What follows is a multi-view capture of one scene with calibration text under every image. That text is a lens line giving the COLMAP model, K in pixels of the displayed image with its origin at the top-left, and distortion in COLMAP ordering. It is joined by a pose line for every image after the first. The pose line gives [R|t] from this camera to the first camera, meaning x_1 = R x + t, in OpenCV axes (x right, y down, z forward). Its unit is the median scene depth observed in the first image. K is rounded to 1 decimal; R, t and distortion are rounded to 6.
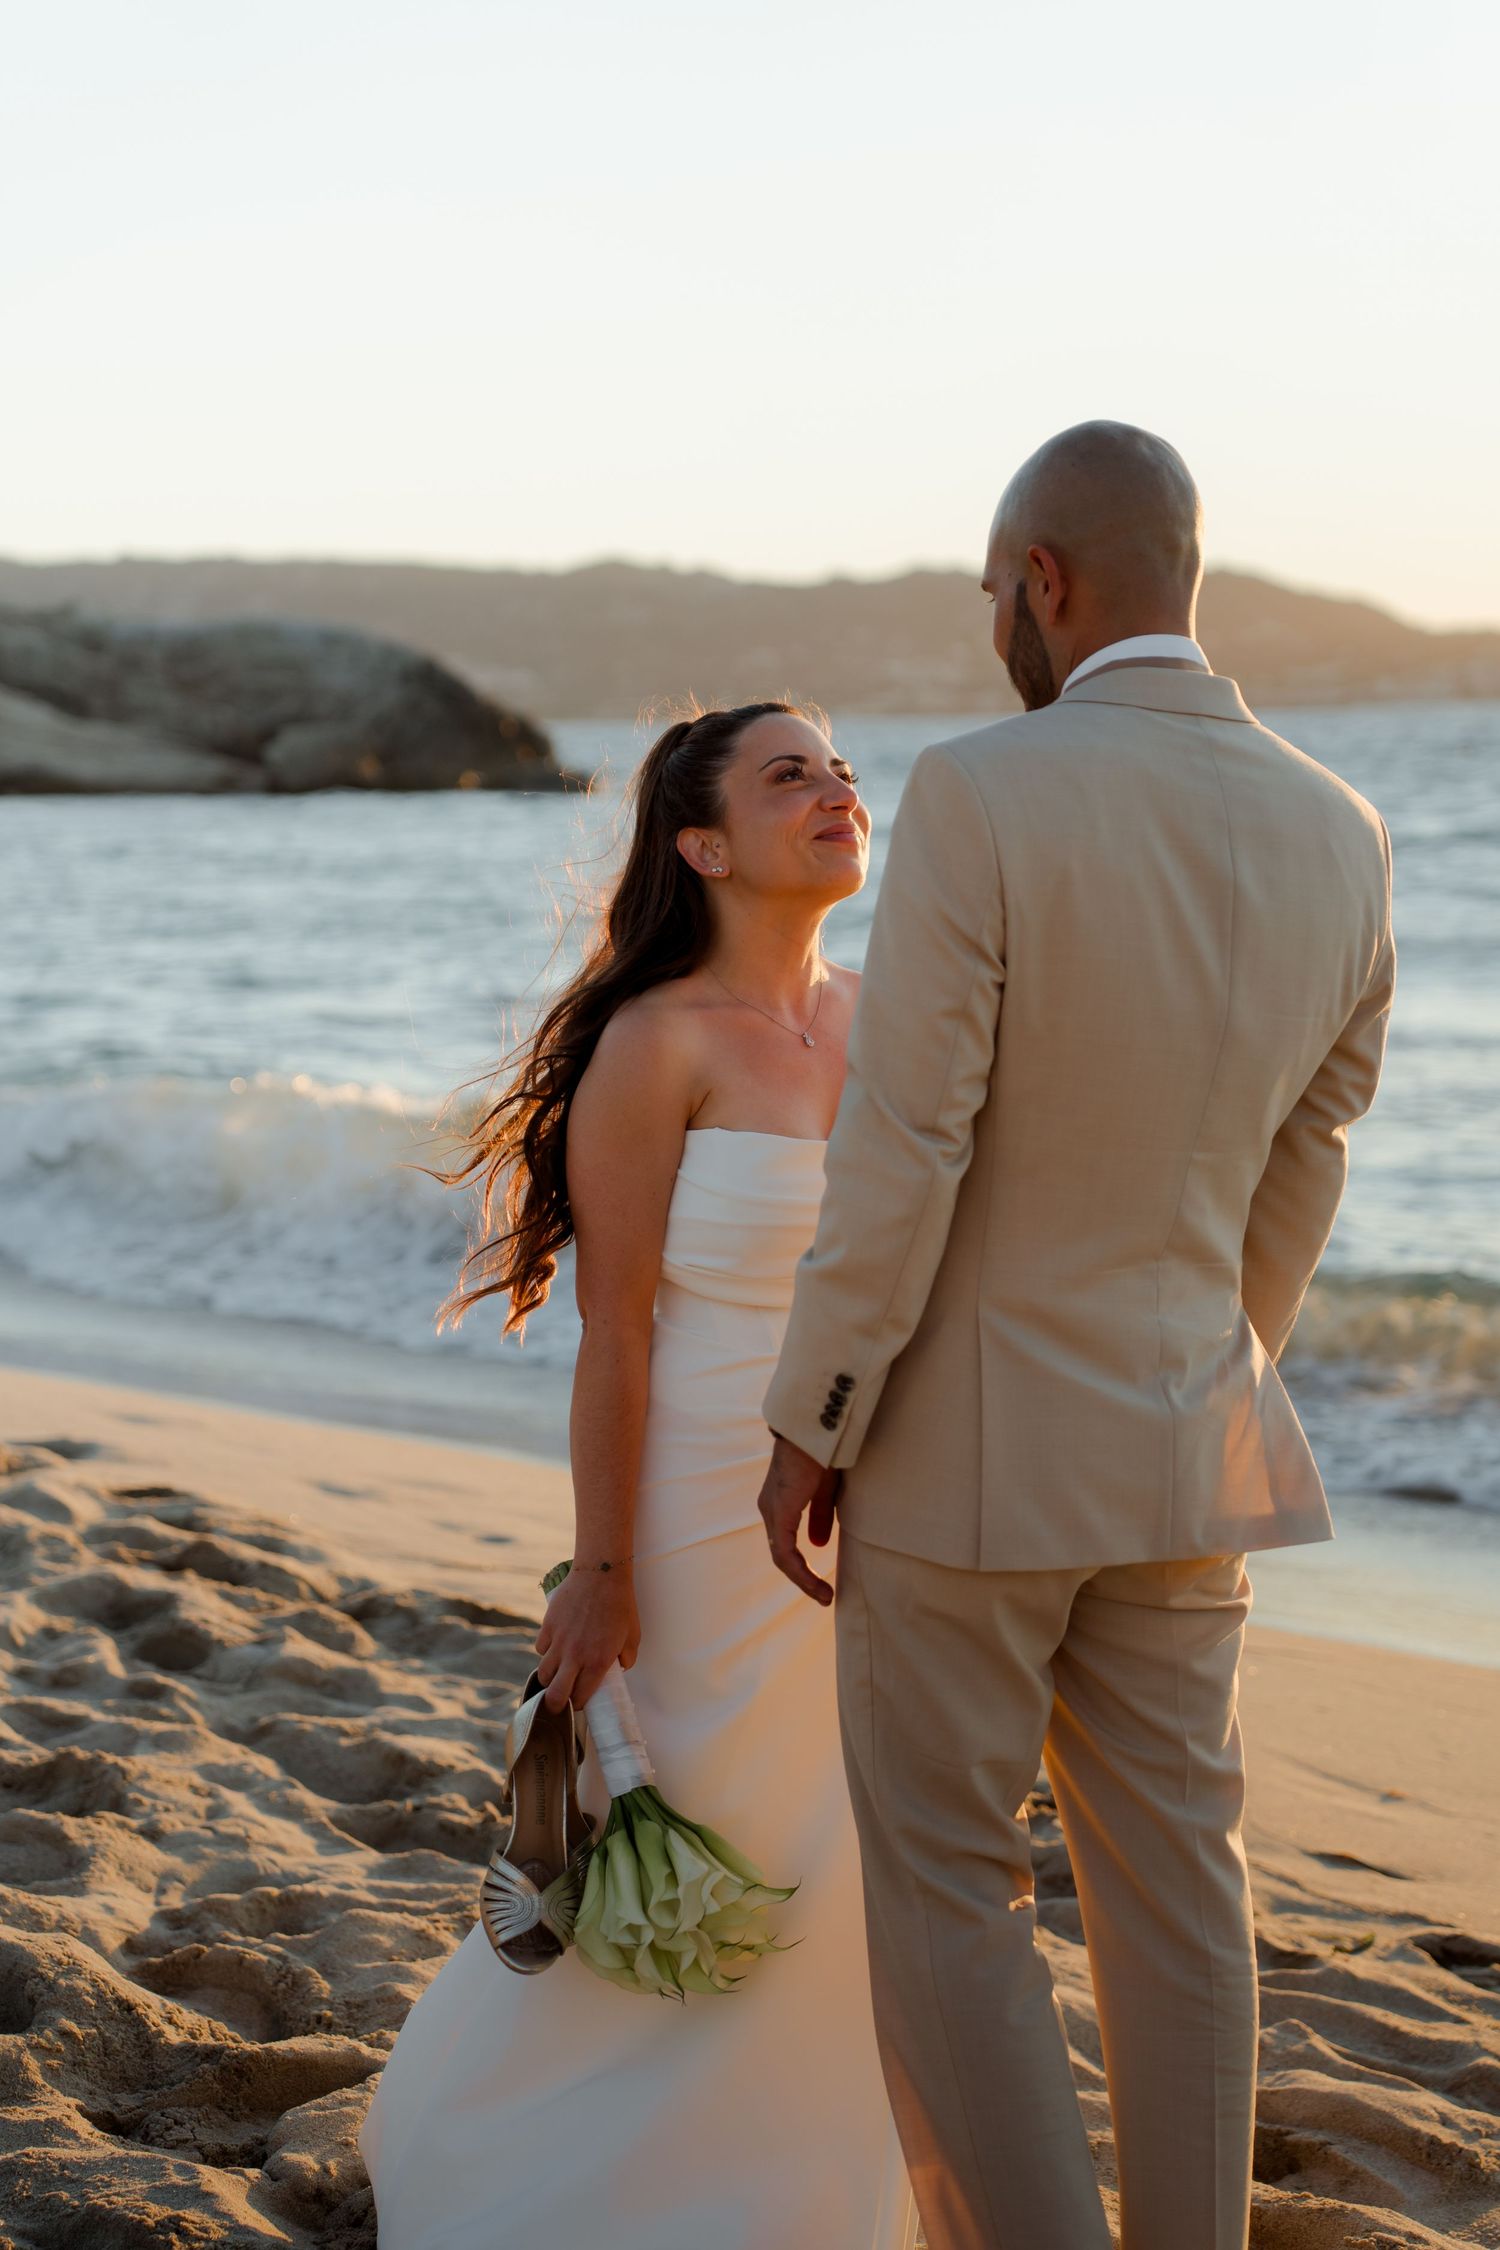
lens RADIAL K [[4029.9, 0, 753.1], [0, 4029.9, 1125.4], [0, 0, 1]] dist [-0.020881, 0.000000]
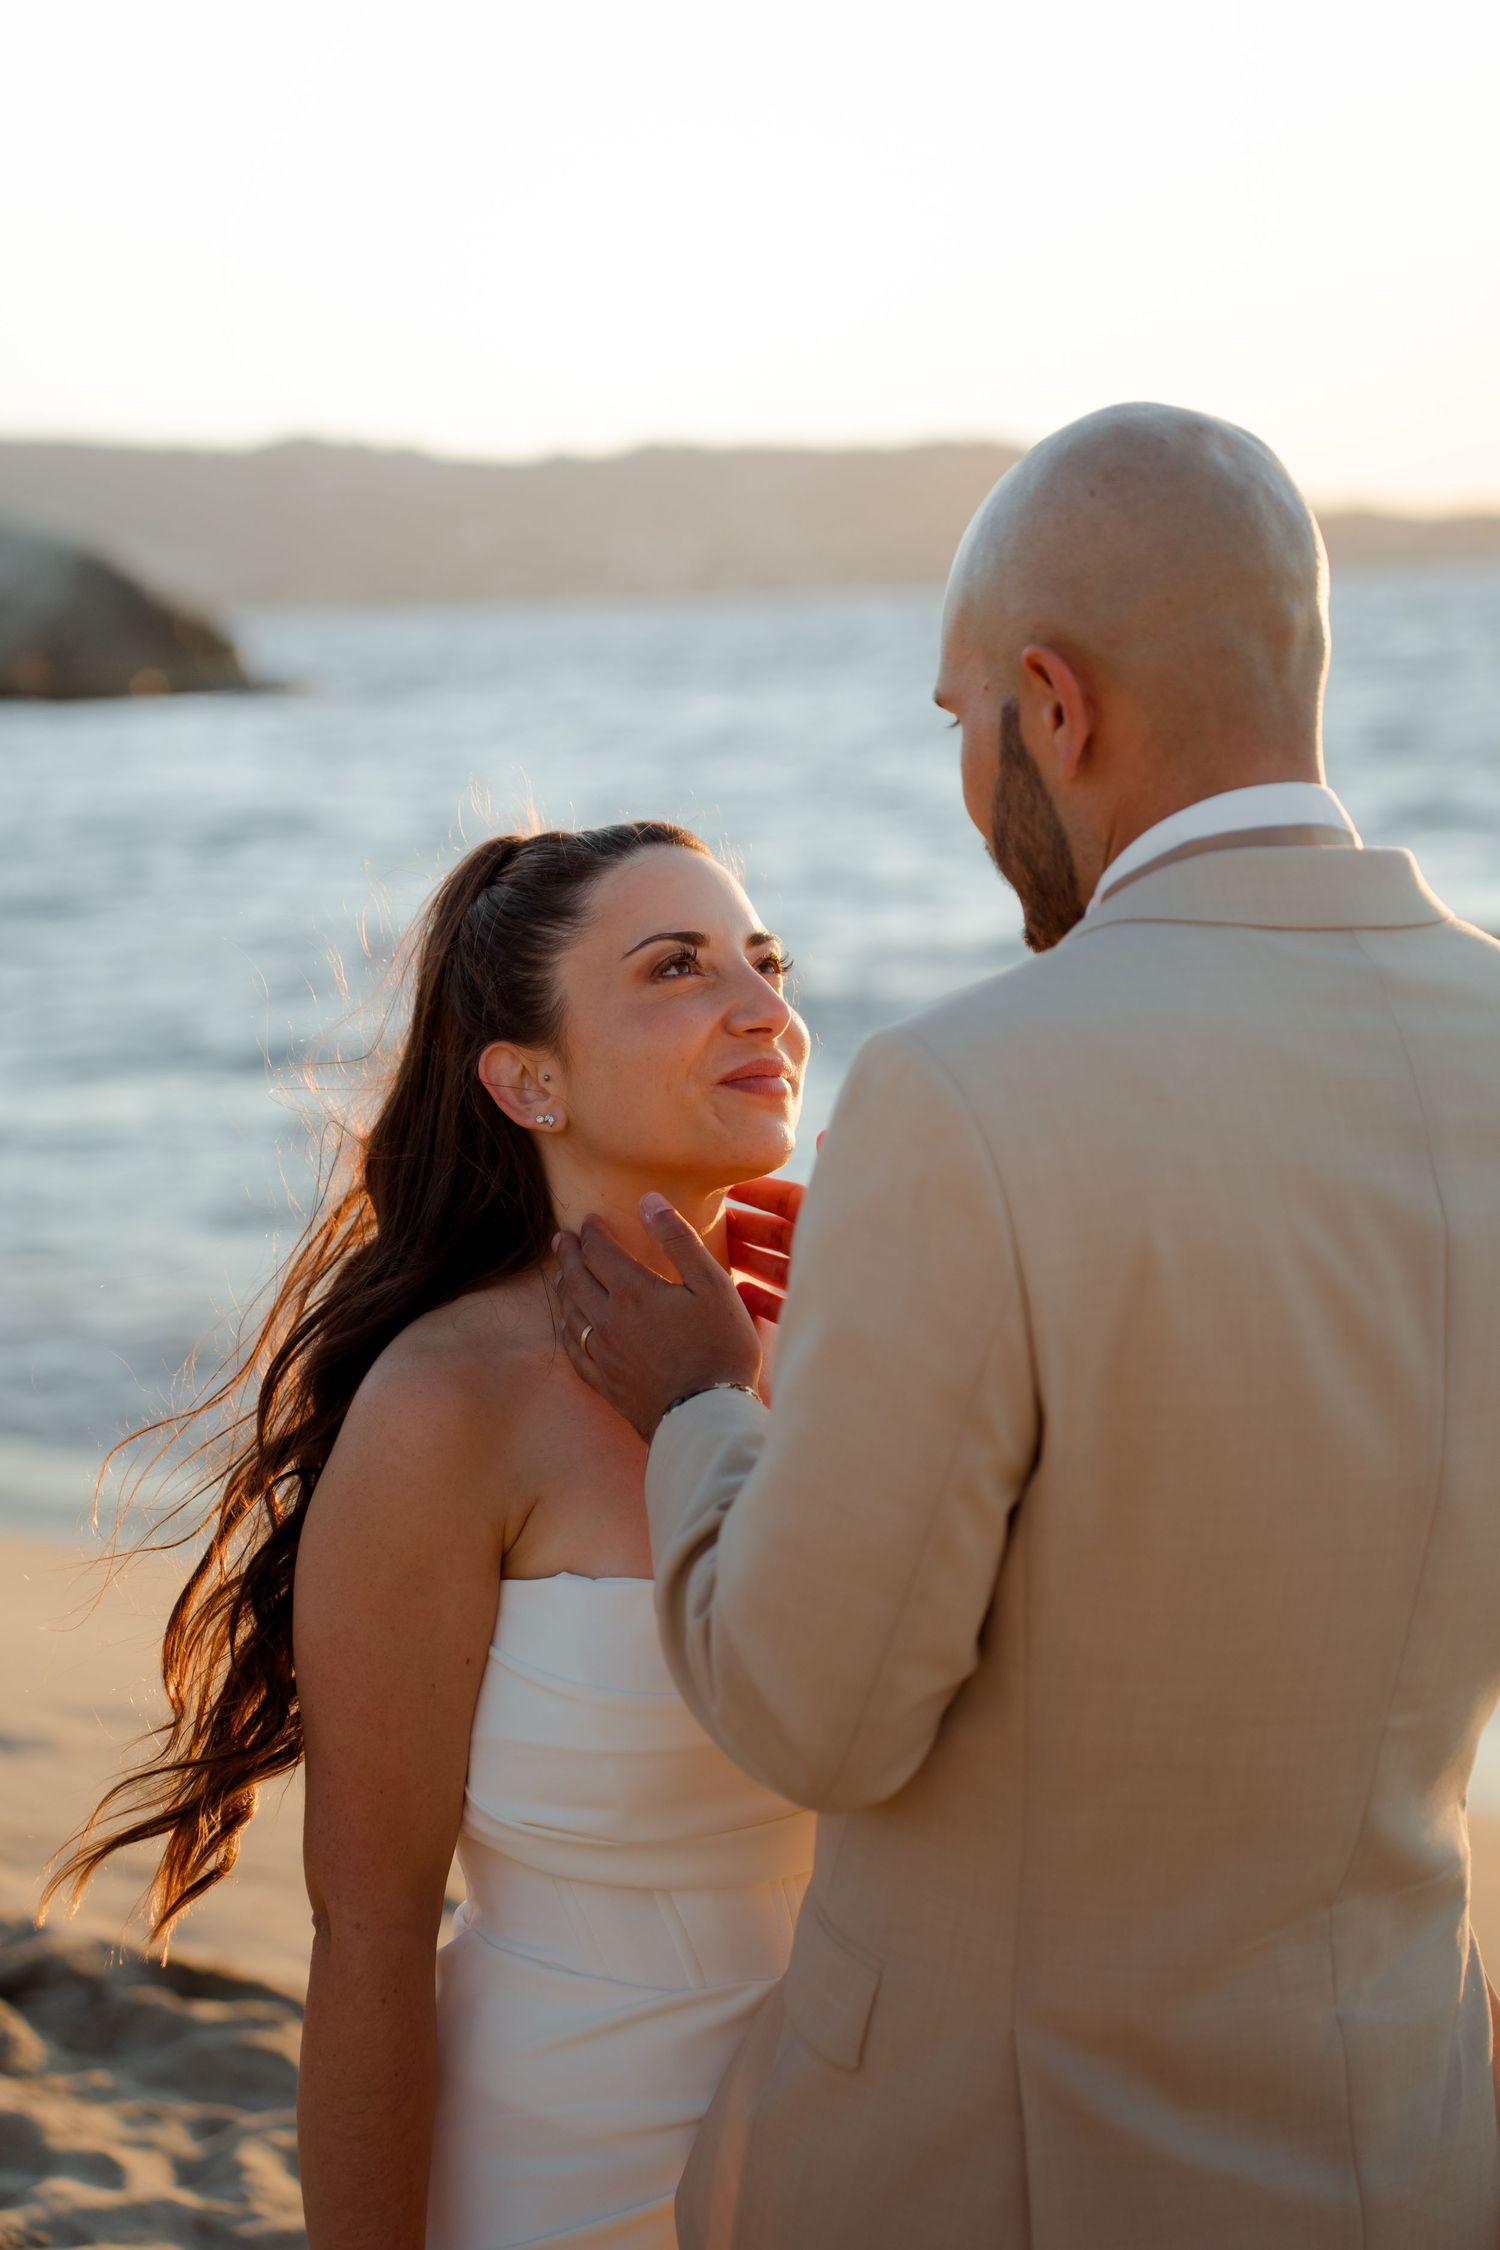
lens RADIAL K [[4341.1, 0, 746.2], [0, 4341.1, 1120.9], [0, 0, 1]] dist [0.546185, 0.000000]
pose [[0.996876, -0.055069, 0.056627, -0.009627], [0.053919, 0.998311, 0.021645, -0.090897], [-0.057723, -0.018524, 0.998161, 0.377221]]
